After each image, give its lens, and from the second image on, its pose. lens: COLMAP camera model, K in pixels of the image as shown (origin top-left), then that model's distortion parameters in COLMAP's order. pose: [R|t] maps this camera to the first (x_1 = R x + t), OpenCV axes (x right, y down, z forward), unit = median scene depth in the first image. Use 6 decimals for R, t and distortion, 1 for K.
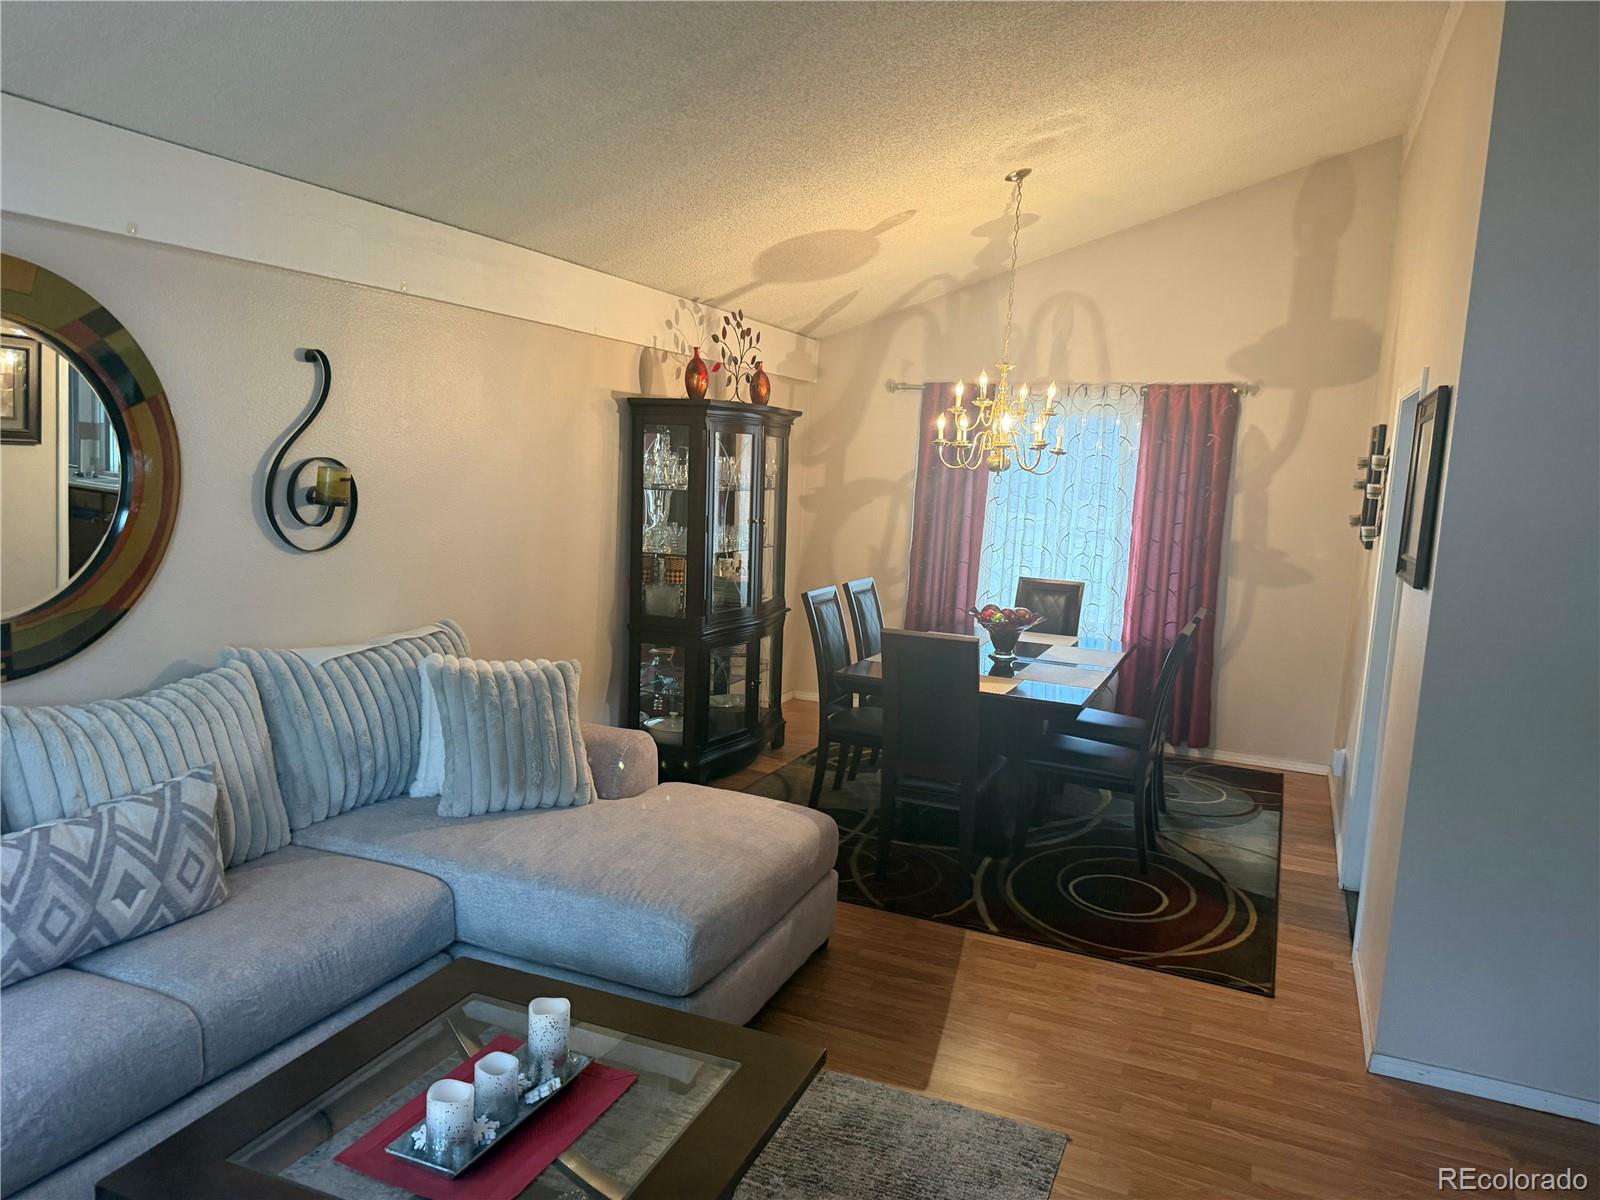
lens RADIAL K [[1121.4, 0, 803.1], [0, 1121.4, 594.9], [0, 0, 1]] dist [0.097914, -0.106761]
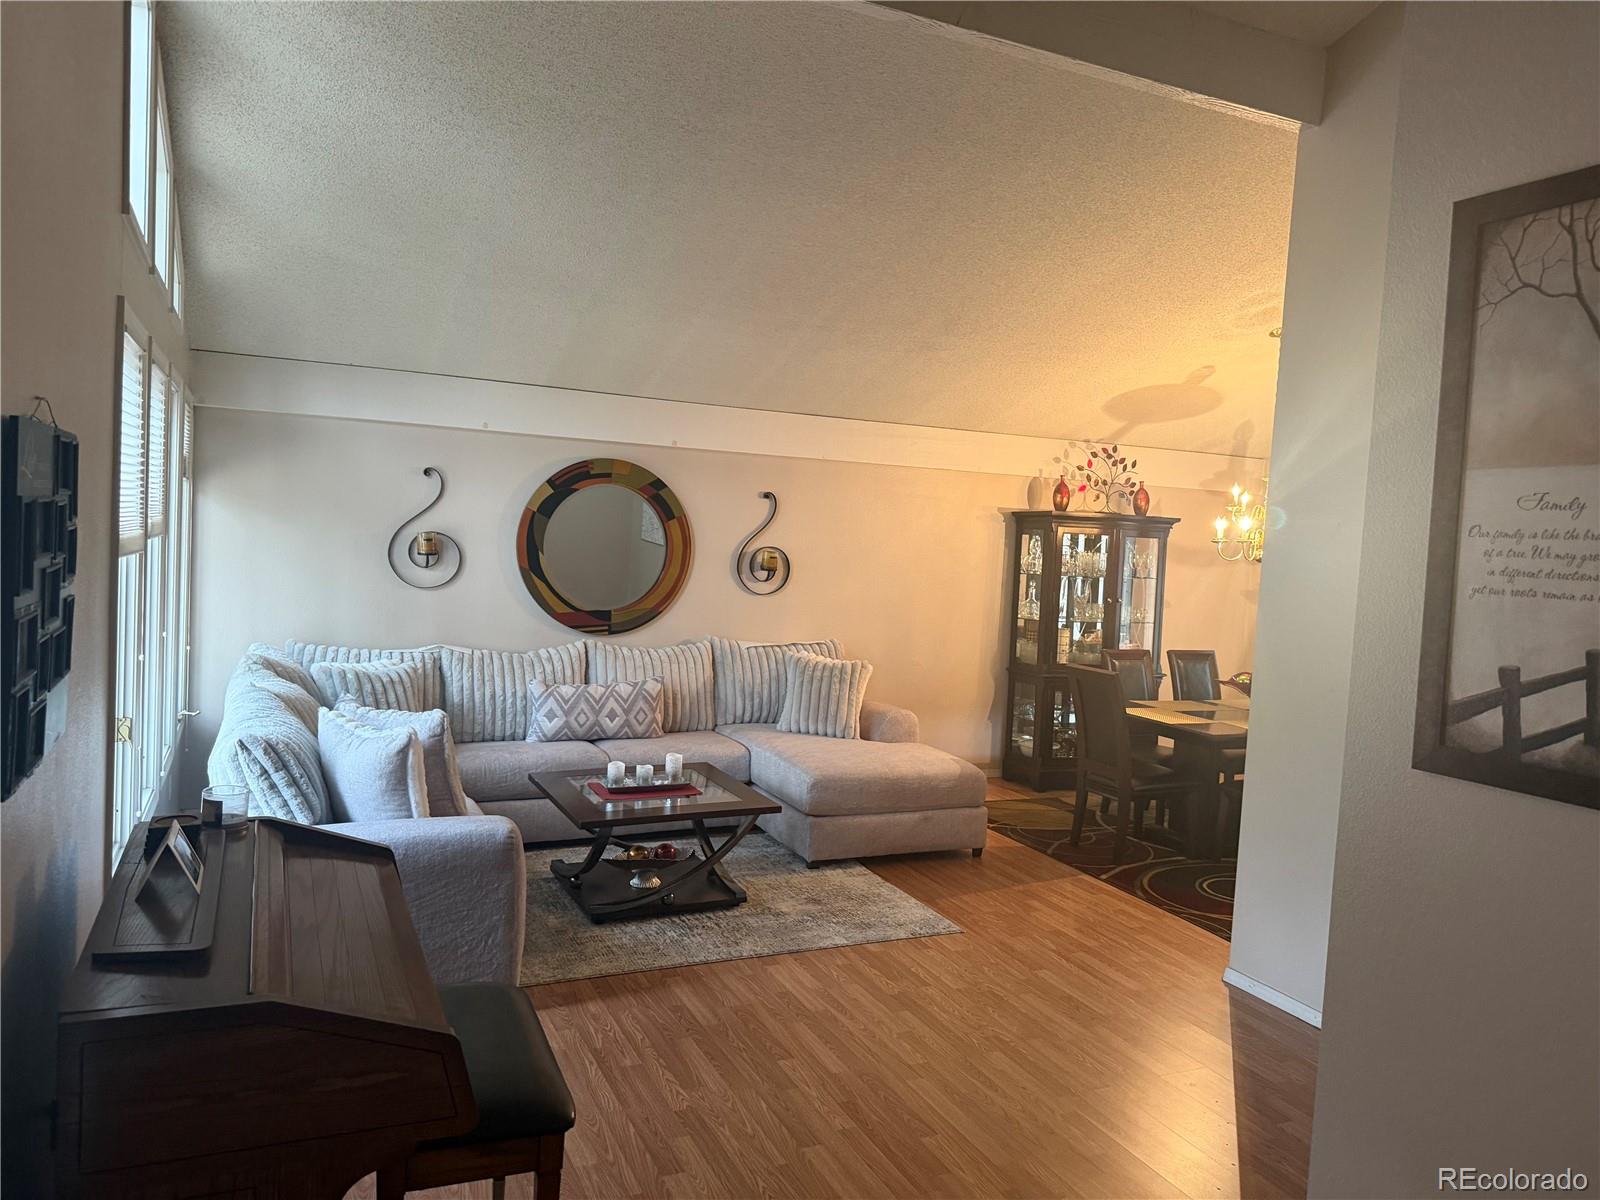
lens RADIAL K [[1094.1, 0, 800.0], [0, 1094.1, 600.0], [0, 0, 1]] dist [0.152509, -0.220207]
pose [[0.737372, 0.028481, -0.674886, 0.907699], [-0.097504, 0.993135, -0.064621, 0.088711], [0.668412, 0.113454, 0.735087, -0.342866]]
